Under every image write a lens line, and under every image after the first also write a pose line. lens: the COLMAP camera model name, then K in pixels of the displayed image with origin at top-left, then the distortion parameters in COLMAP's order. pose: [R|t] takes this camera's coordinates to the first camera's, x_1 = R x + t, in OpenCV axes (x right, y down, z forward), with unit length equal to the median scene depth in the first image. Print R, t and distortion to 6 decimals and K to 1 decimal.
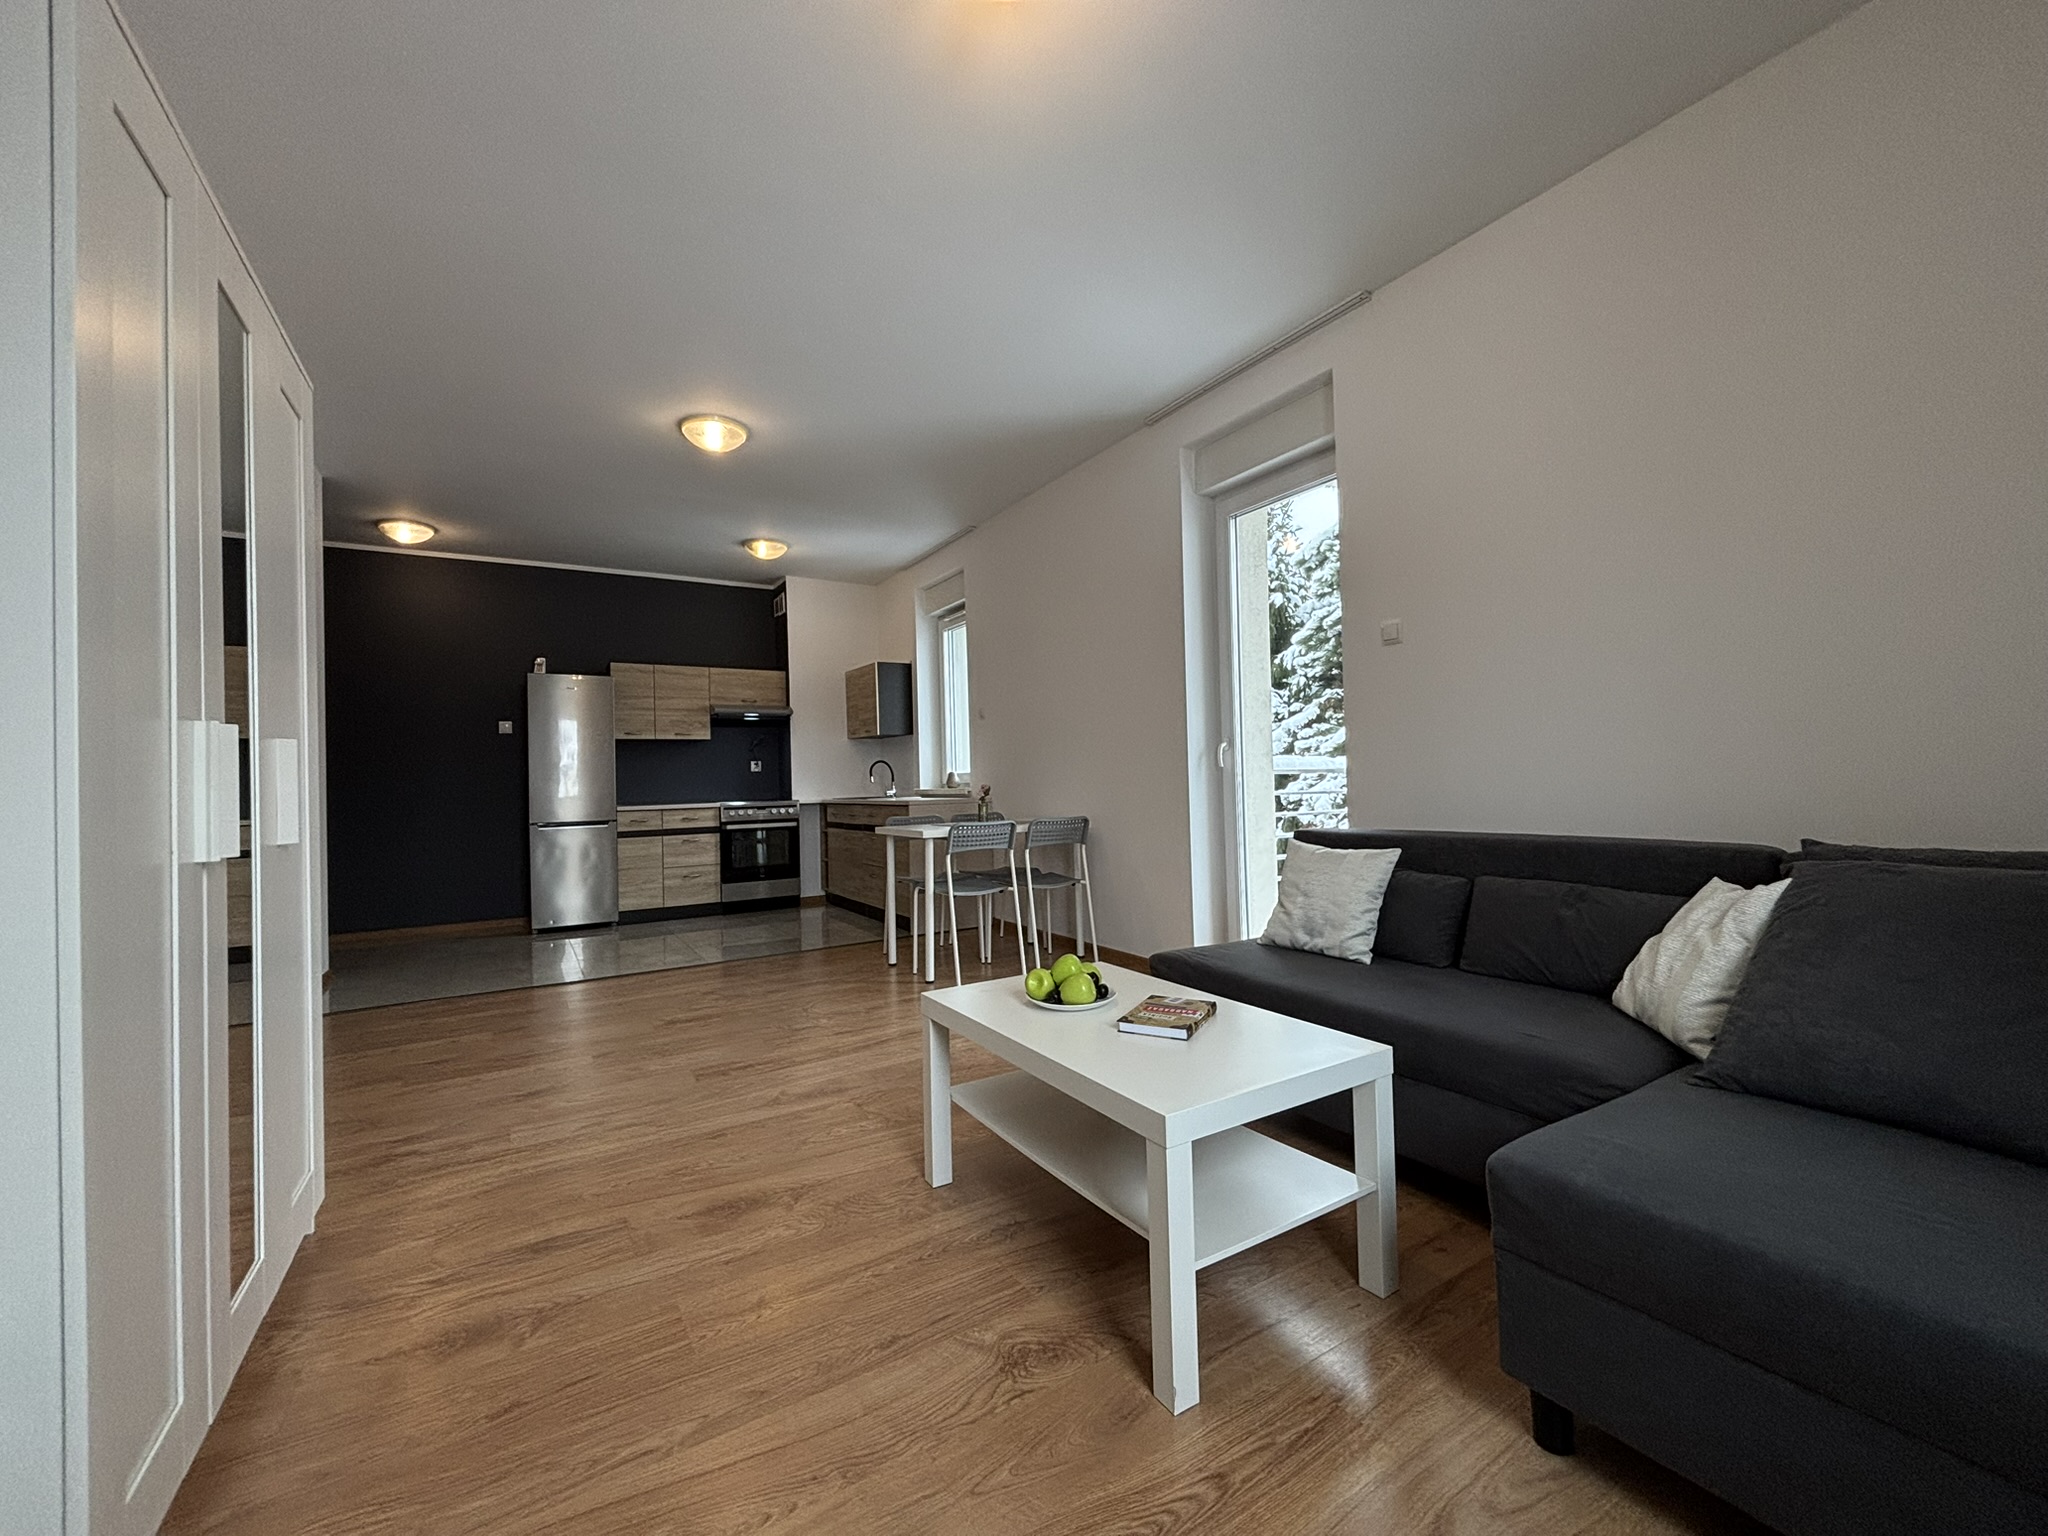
lens RADIAL K [[820.4, 0, 1028.8], [0, 820.4, 766.9], [0, 0, 1]] dist [-0.002036, 0.001852]
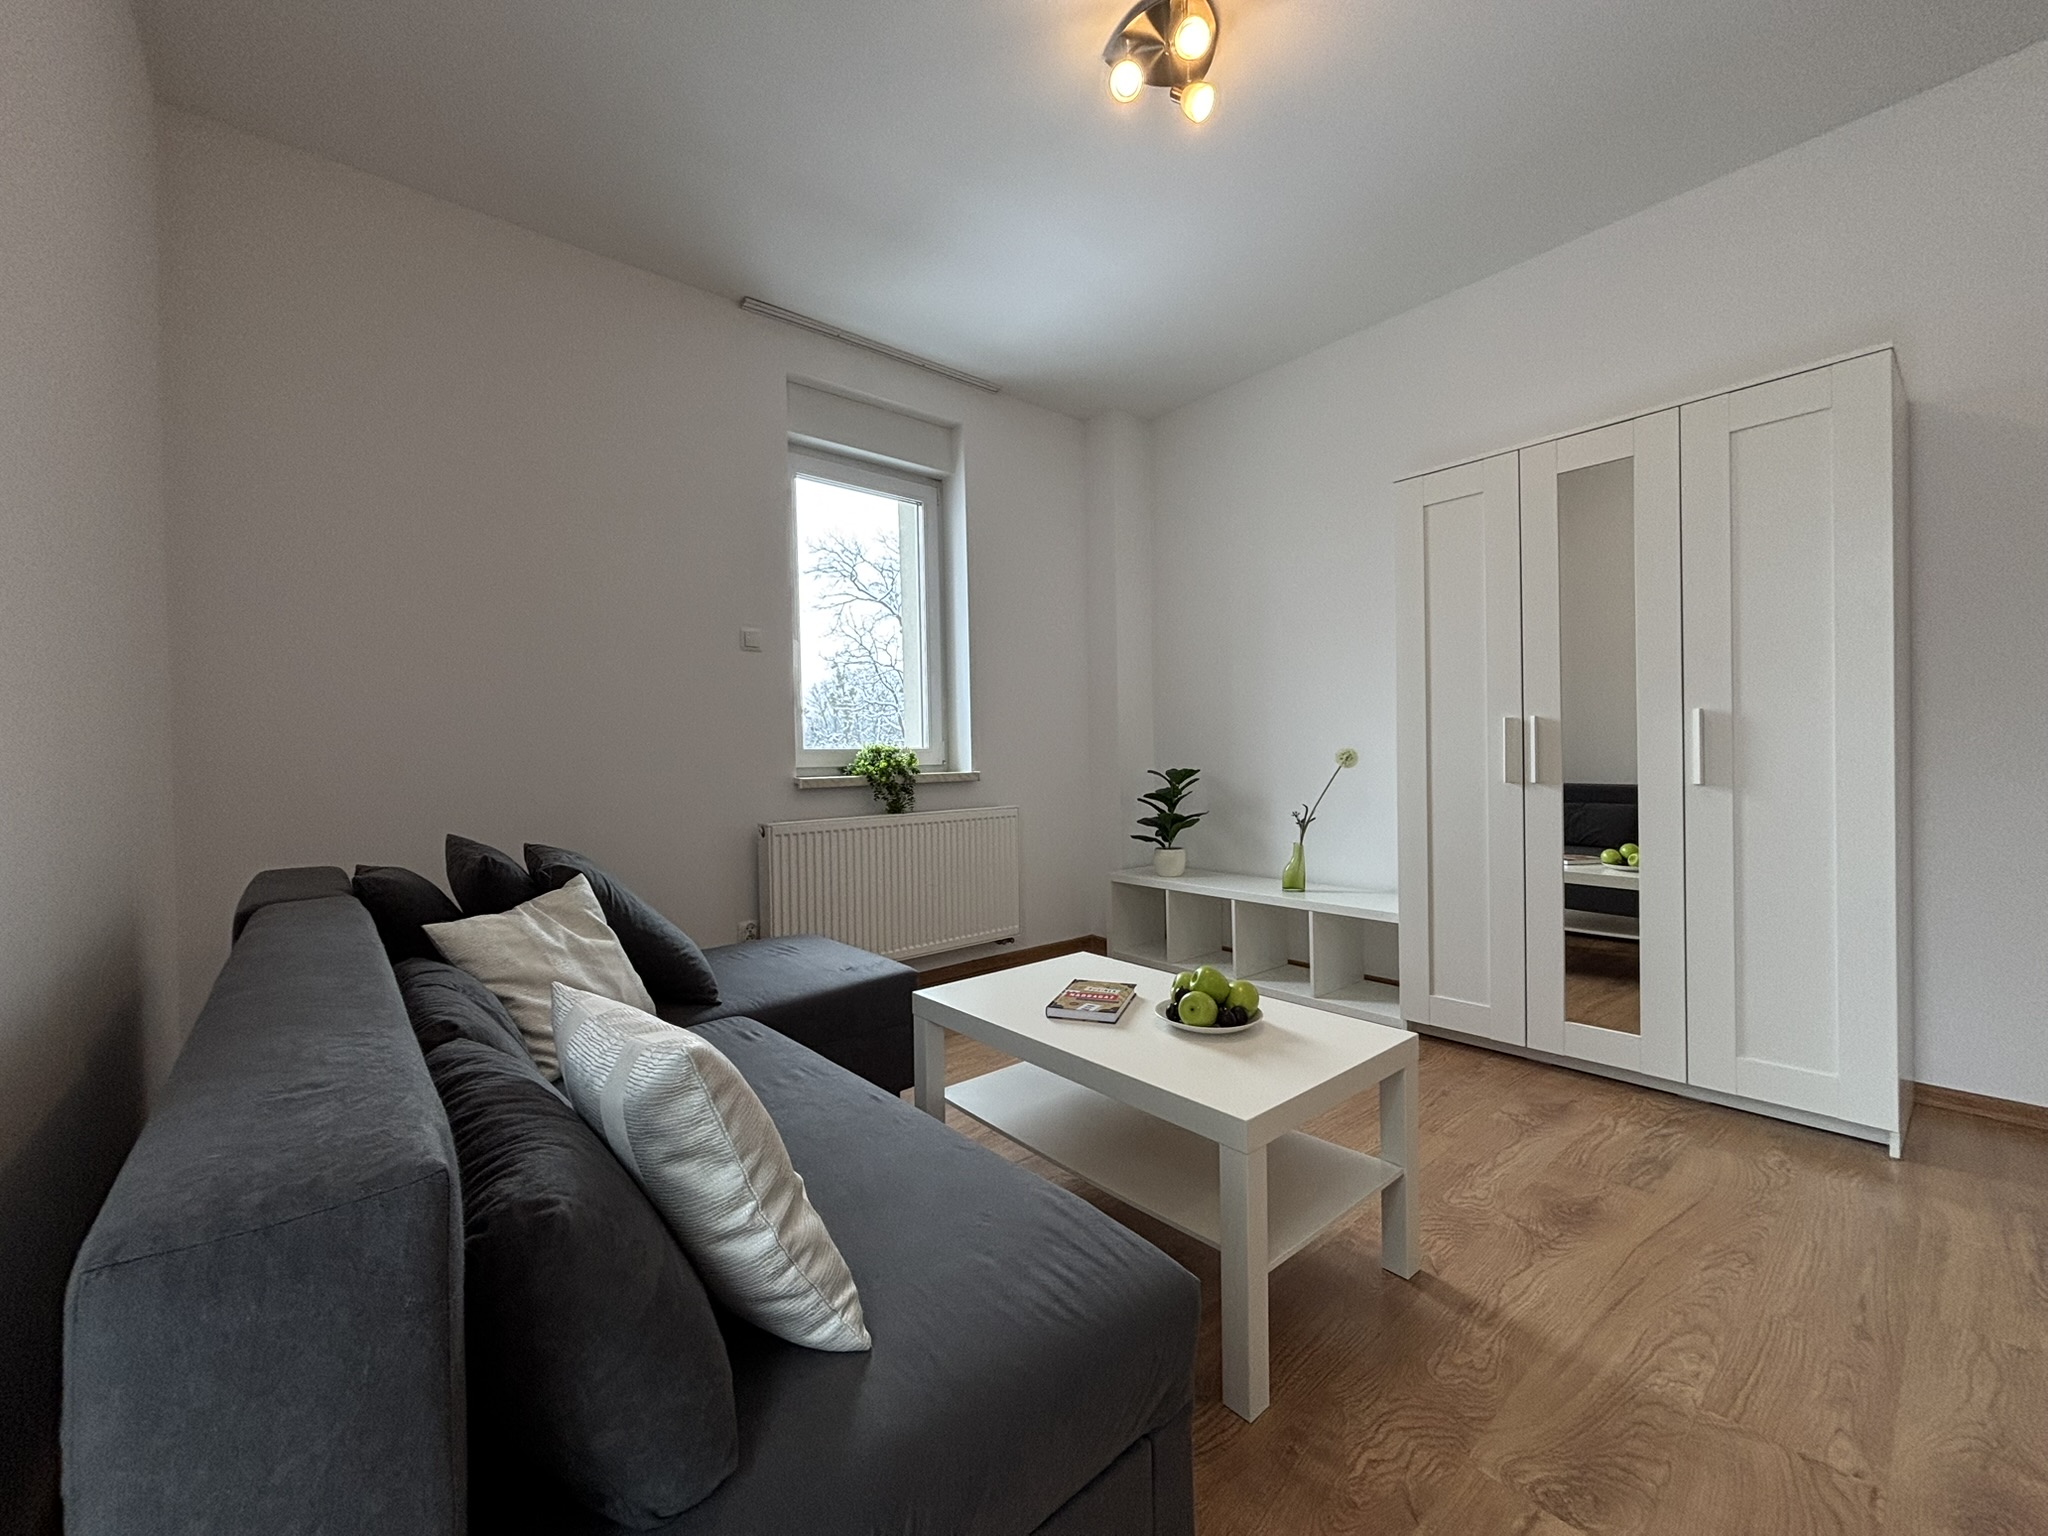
lens RADIAL K [[820.4, 0, 1021.0], [0, 820.4, 769.0], [0, 0, 1]] dist [-0.002036, 0.001852]
pose [[-0.988157, 0.047594, -0.145880, 0.125099], [0.048012, 0.998847, 0.000657, 0.003334], [0.145743, -0.006355, -0.989302, 0.633991]]
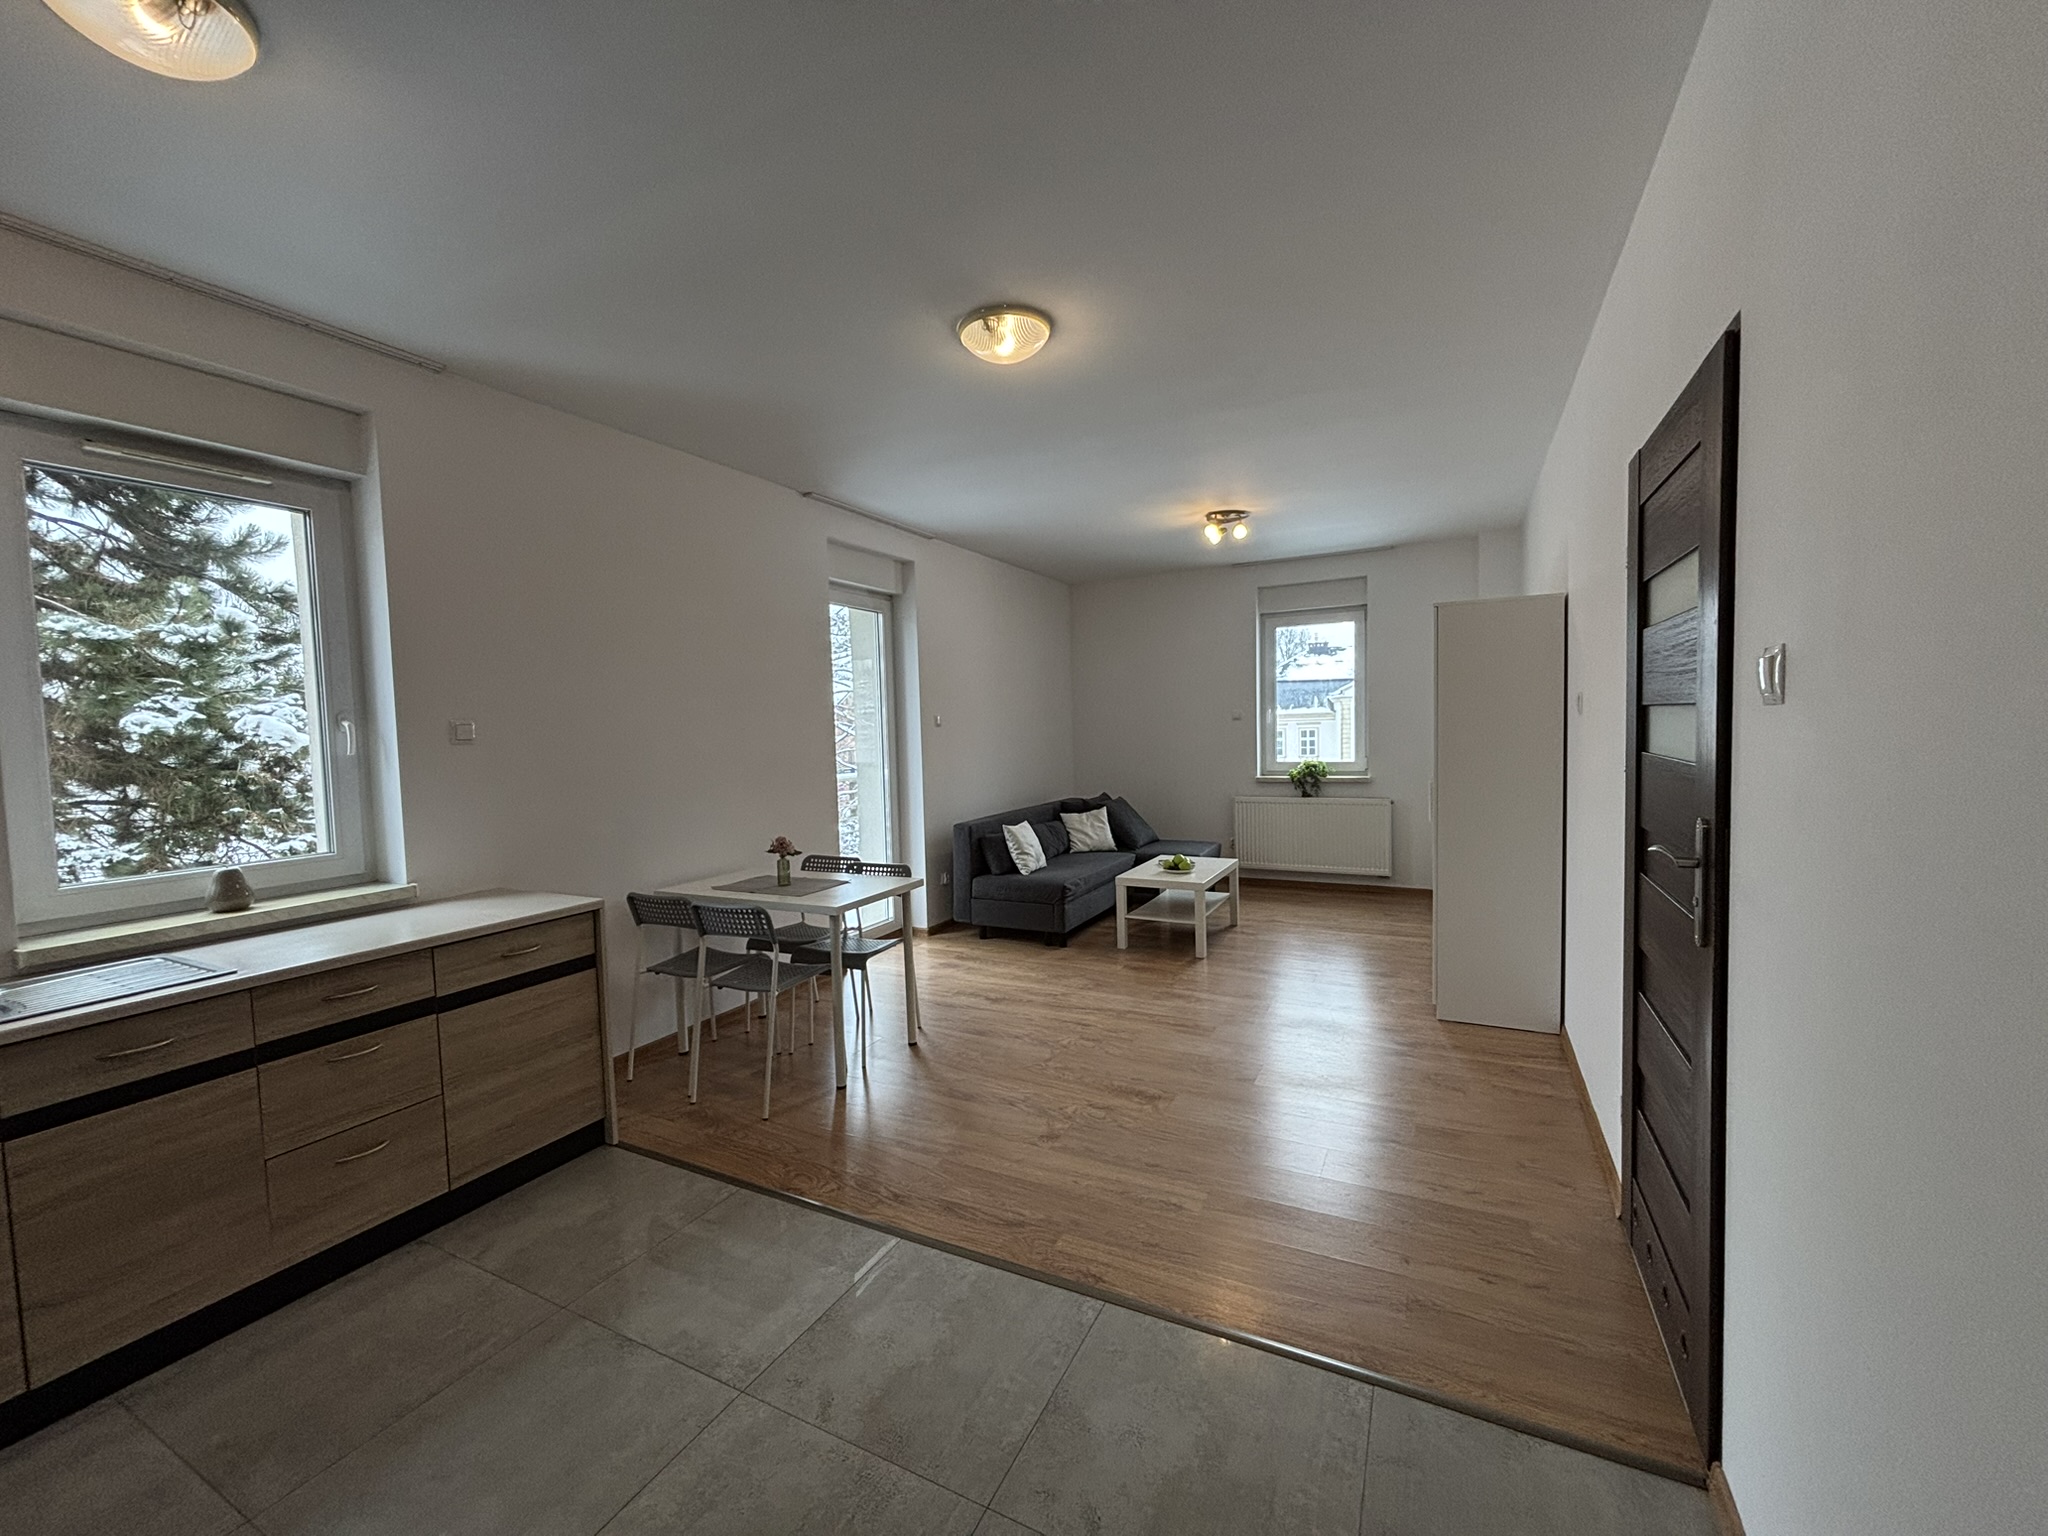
lens RADIAL K [[820.4, 0, 1019.9], [0, 820.4, 767.9], [0, 0, 1]] dist [-0.002036, 0.001852]
pose [[-0.508607, -0.006664, 0.860973, -0.717418], [0.023346, 0.999496, 0.021527, -0.047589], [-0.860682, 0.031049, -0.508195, 0.993584]]
